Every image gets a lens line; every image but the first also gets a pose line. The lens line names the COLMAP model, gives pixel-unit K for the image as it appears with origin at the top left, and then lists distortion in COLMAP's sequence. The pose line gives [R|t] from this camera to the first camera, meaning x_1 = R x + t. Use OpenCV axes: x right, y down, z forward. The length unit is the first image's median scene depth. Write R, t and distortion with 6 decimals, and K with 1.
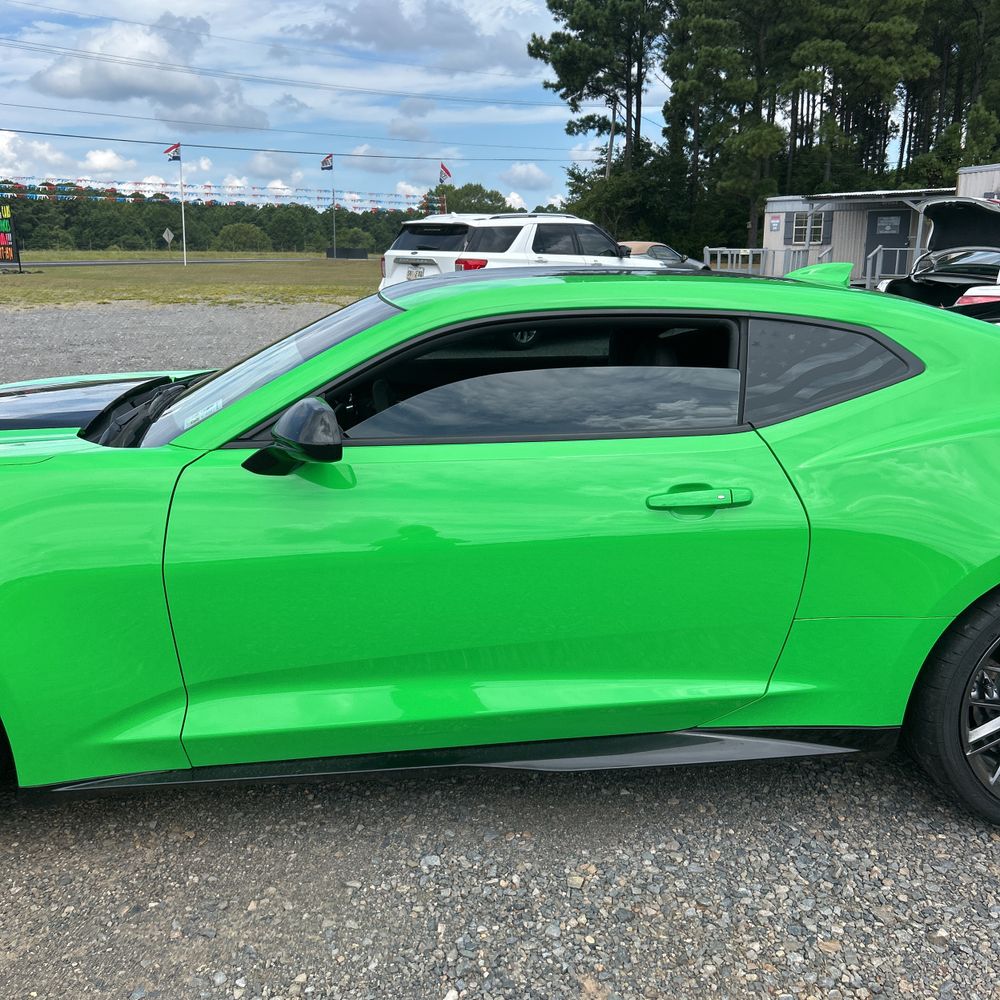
lens RADIAL K [[1010.2, 0, 502.3], [0, 1010.2, 504.9], [0, 0, 1]] dist [0.008990, 0.000000]
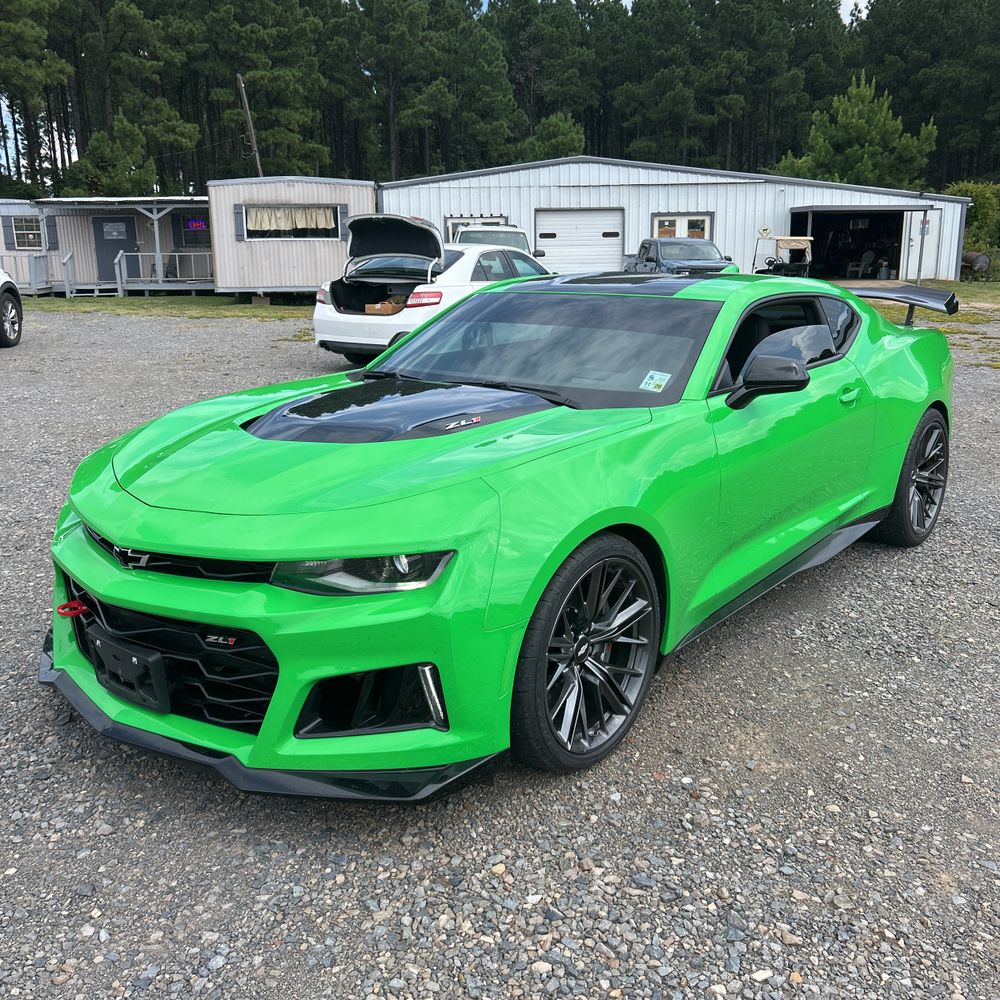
lens RADIAL K [[1010.2, 0, 506.7], [0, 1010.2, 509.1], [0, 0, 1]] dist [0.008990, 0.000000]
pose [[0.684852, -0.185031, 0.704799, -0.075868], [0.184758, 0.979710, 0.077674, -0.003067], [-0.704871, 0.077022, 0.705142, 0.007863]]
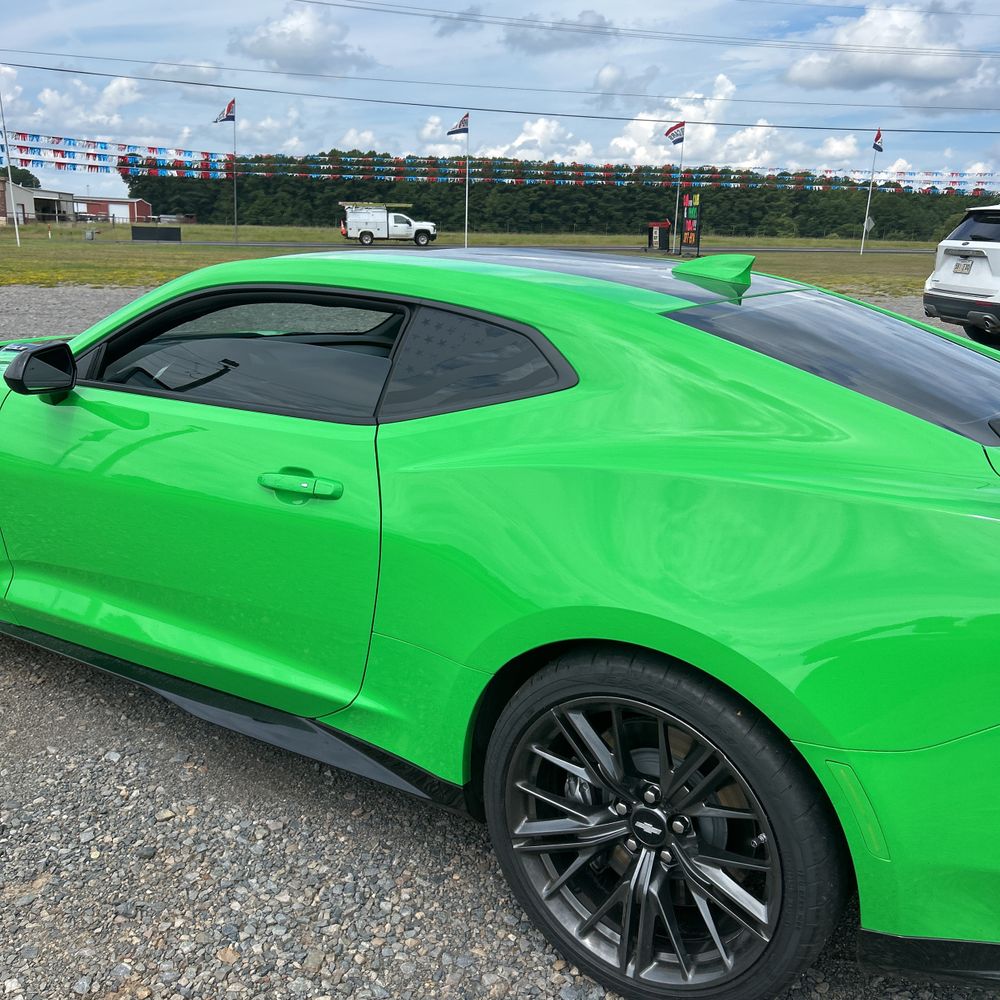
lens RADIAL K [[1010.2, 0, 502.8], [0, 1010.2, 502.8], [0, 0, 1]] dist [0.008990, 0.000000]
pose [[0.783813, 0.175926, -0.595556, 0.045954], [-0.170738, 0.983123, 0.065703, -0.004270], [0.597064, 0.050185, 0.800622, 0.016321]]
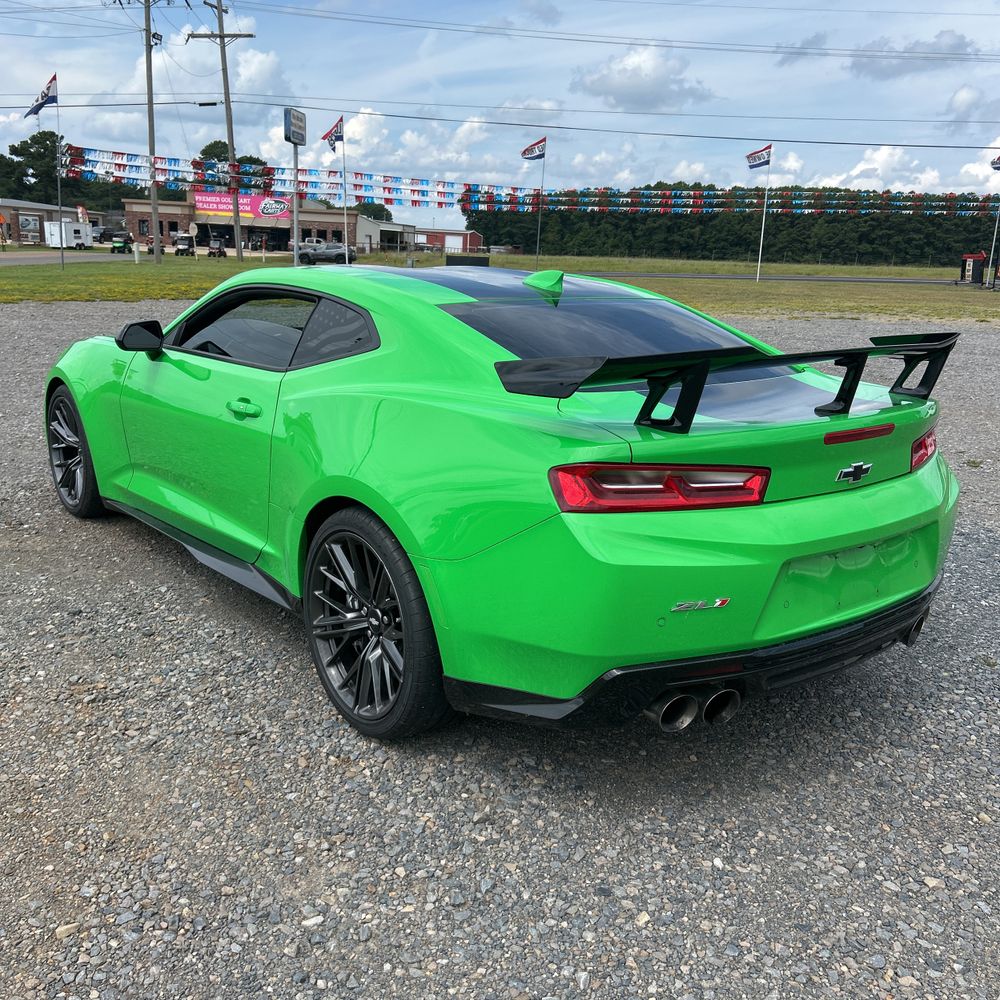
lens RADIAL K [[1010.2, 0, 503.5], [0, 1010.2, 504.3], [0, 0, 1]] dist [0.008990, 0.000000]
pose [[0.559745, 0.214057, -0.800540, 0.083082], [-0.229107, 0.968380, 0.098742, -0.005296], [0.796364, 0.128139, 0.591088, 0.020397]]
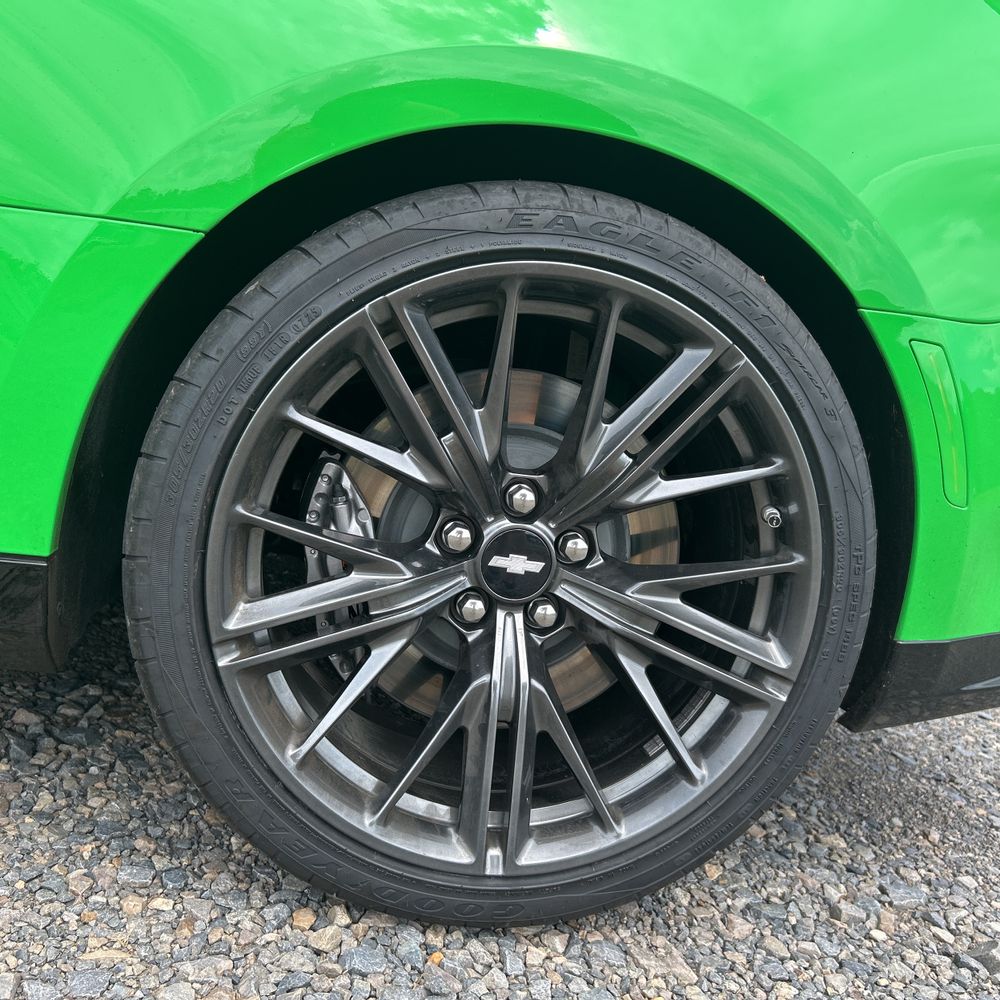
lens RADIAL K [[1010.2, 0, 501.1], [0, 1010.2, 492.7], [0, 0, 1]] dist [0.008990, 0.000000]
pose [[0.976732, 0.157716, 0.145327, 0.025377], [-0.138647, 0.981348, -0.133165, 0.011365], [-0.163619, 0.109918, 0.980381, 0.032333]]
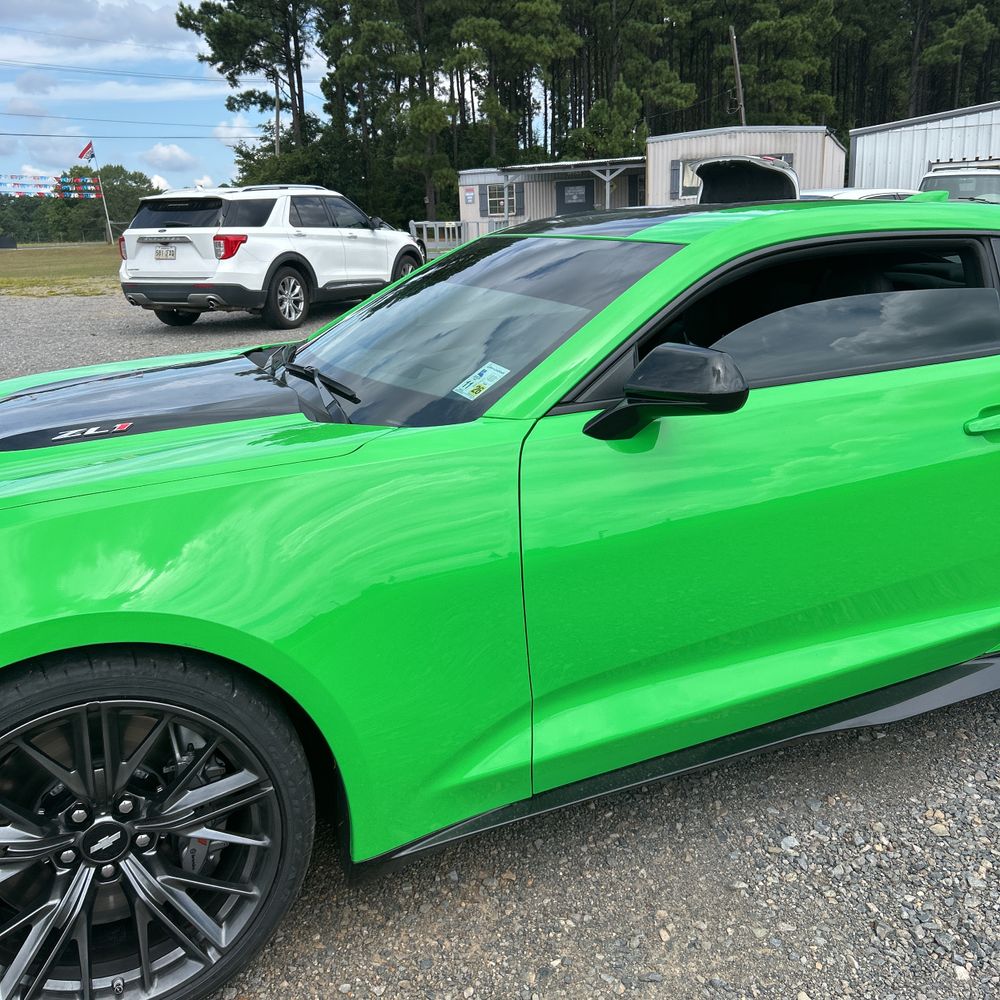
lens RADIAL K [[1010.2, 0, 495.9], [0, 1010.2, 503.9], [0, 0, 1]] dist [0.008990, 0.000000]
pose [[0.948432, -0.115753, 0.295090, -0.027839], [0.110487, 0.993278, 0.034517, -0.000682], [-0.297102, -0.000134, 0.954846, 0.010272]]
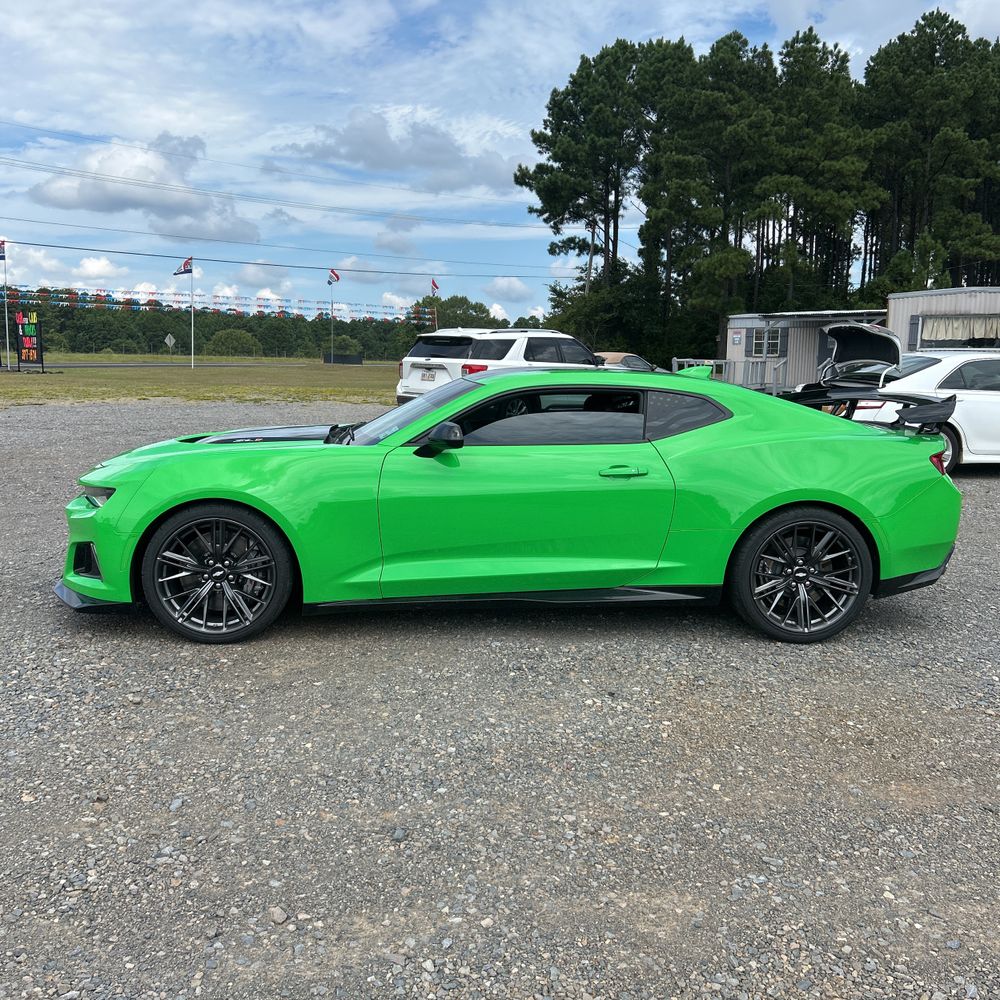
lens RADIAL K [[1010.2, 0, 493.9], [0, 1010.2, 504.1], [0, 0, 1]] dist [0.008990, 0.000000]
pose [[0.999875, 0.011572, 0.010764, -0.005040], [-0.010396, 0.994577, -0.103484, 0.014009], [-0.011903, 0.103359, 0.994573, -0.054825]]
